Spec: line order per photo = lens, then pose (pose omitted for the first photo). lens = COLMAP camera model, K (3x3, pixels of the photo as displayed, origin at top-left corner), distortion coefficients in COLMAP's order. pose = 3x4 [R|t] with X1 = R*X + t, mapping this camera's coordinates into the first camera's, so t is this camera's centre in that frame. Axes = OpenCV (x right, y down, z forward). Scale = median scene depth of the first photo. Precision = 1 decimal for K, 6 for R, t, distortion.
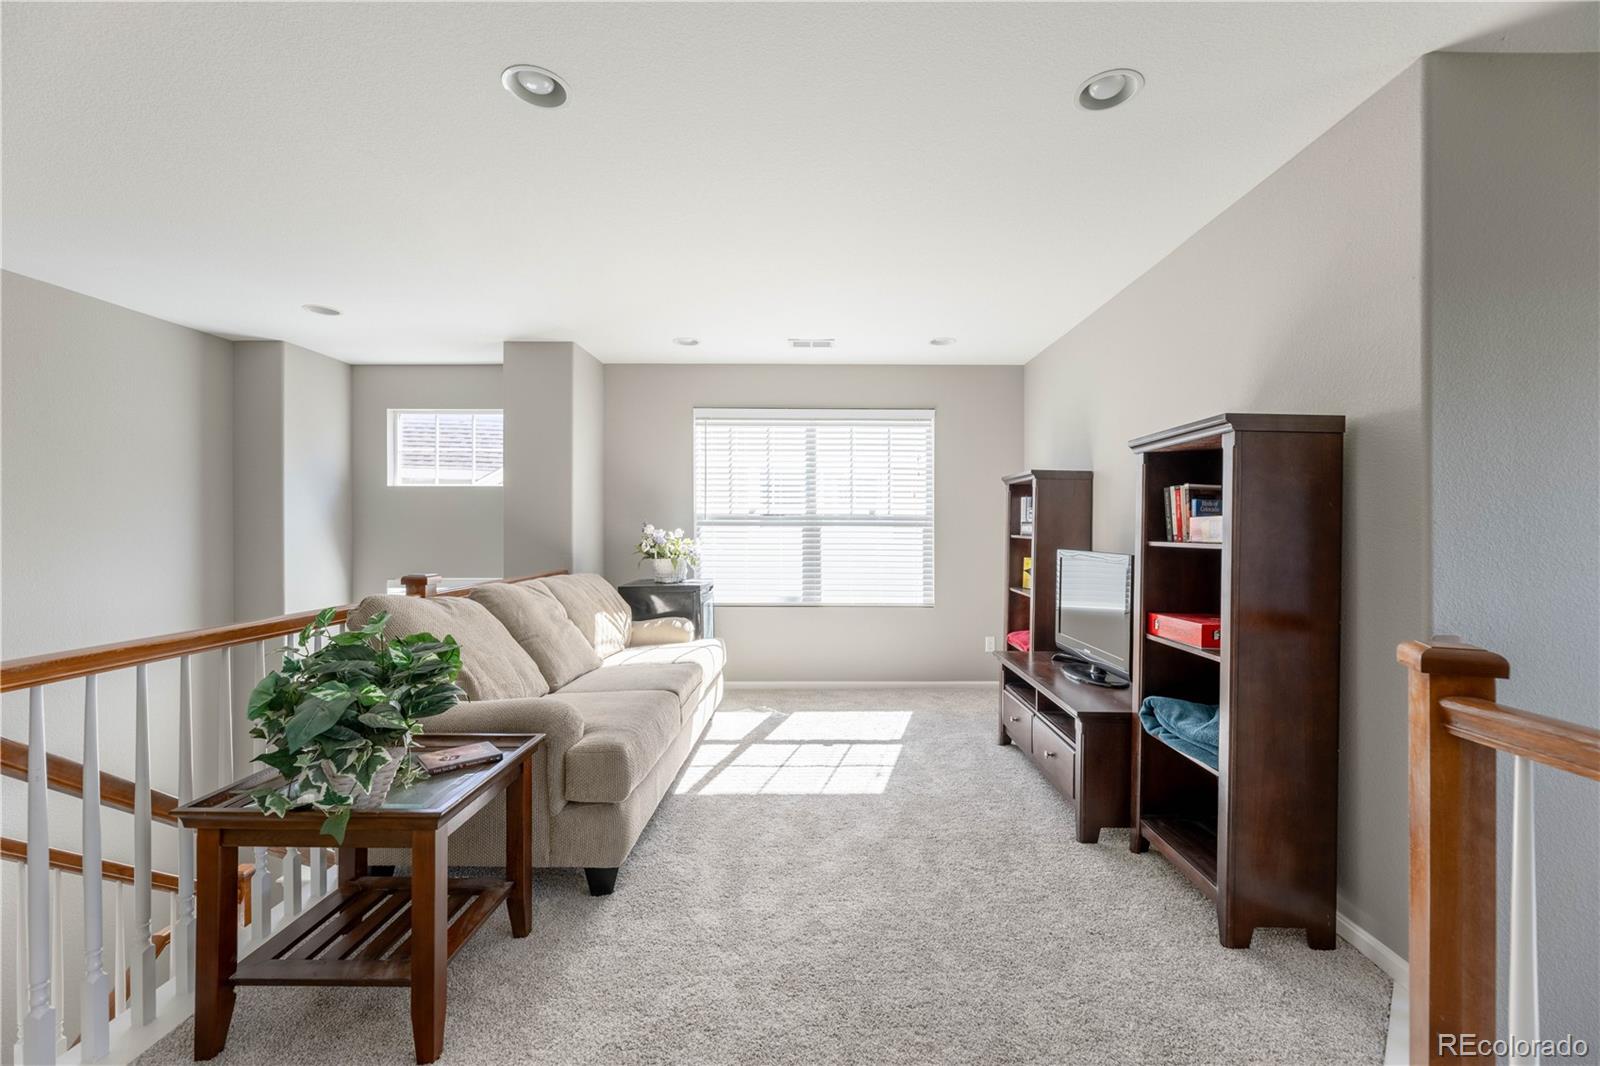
lens RADIAL K [[642.3, 0, 803.9], [0, 642.3, 529.5], [0, 0, 1]] dist [-0.001532, 0.000084]
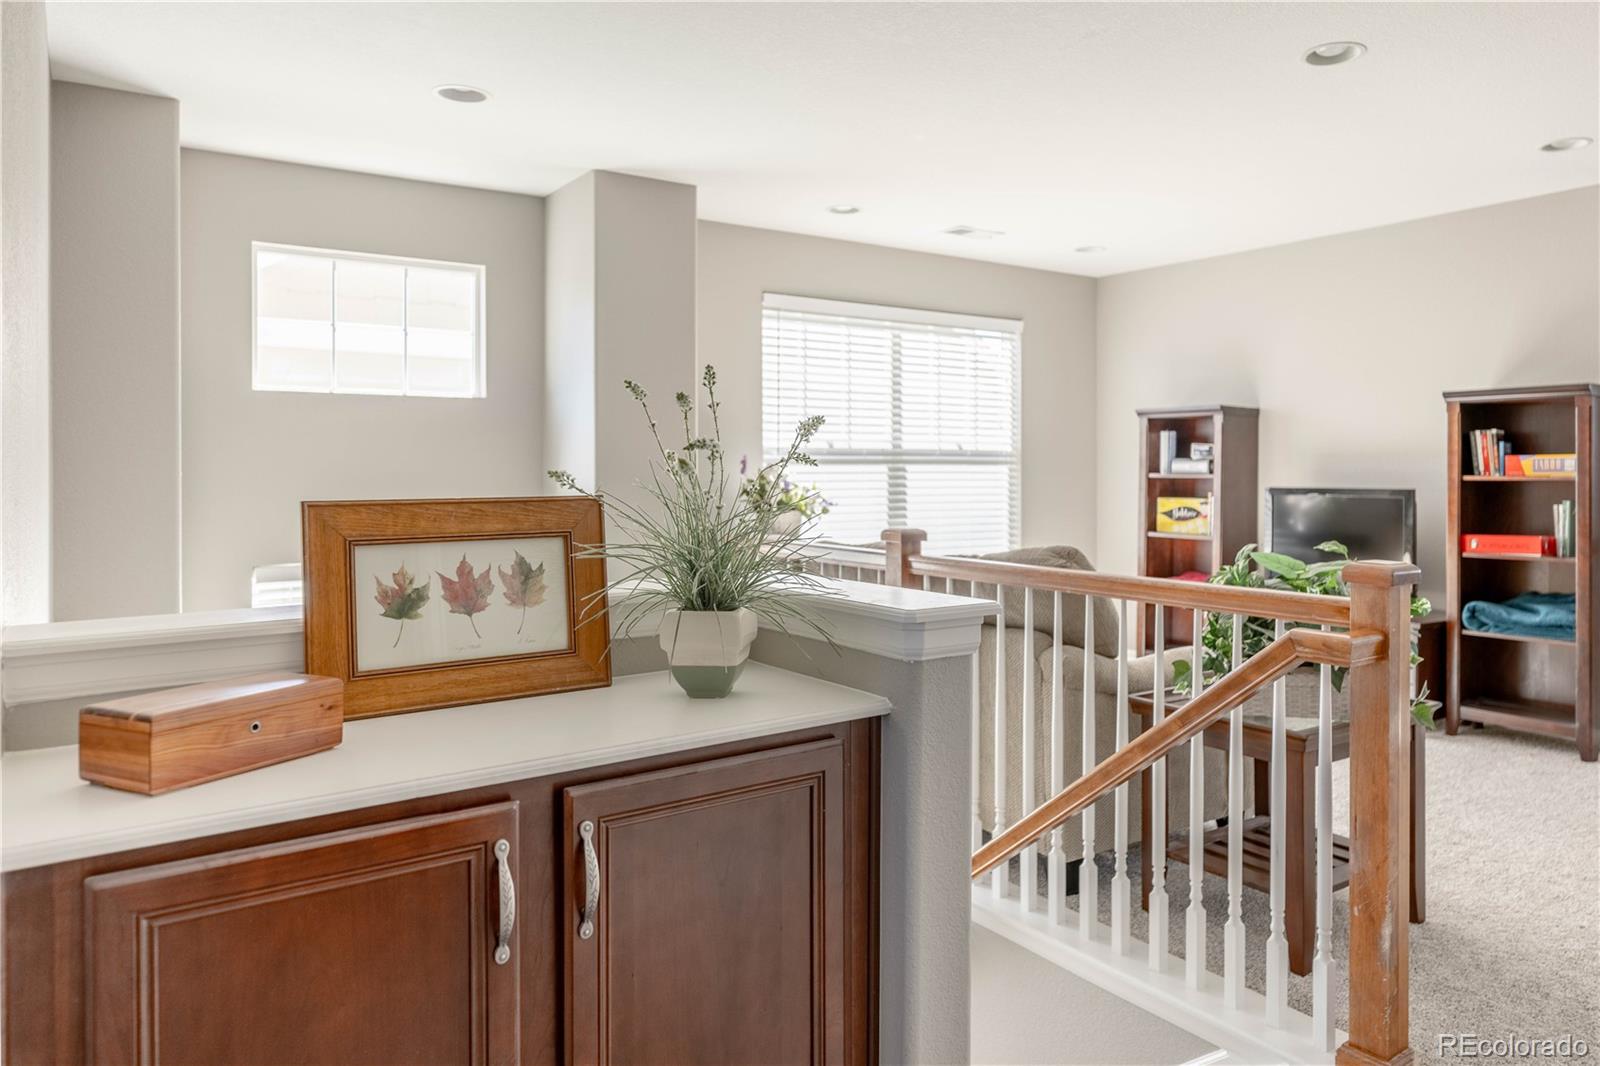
lens RADIAL K [[1108.5, 0, 837.7], [0, 1108.5, 492.9], [0, 0, 1]] dist [0.012755, 0.003152]
pose [[0.819467, -0.015288, 0.572922, -0.794853], [0.004245, 0.999779, 0.020607, 0.000835], [-0.573110, -0.014454, 0.819351, -0.020375]]
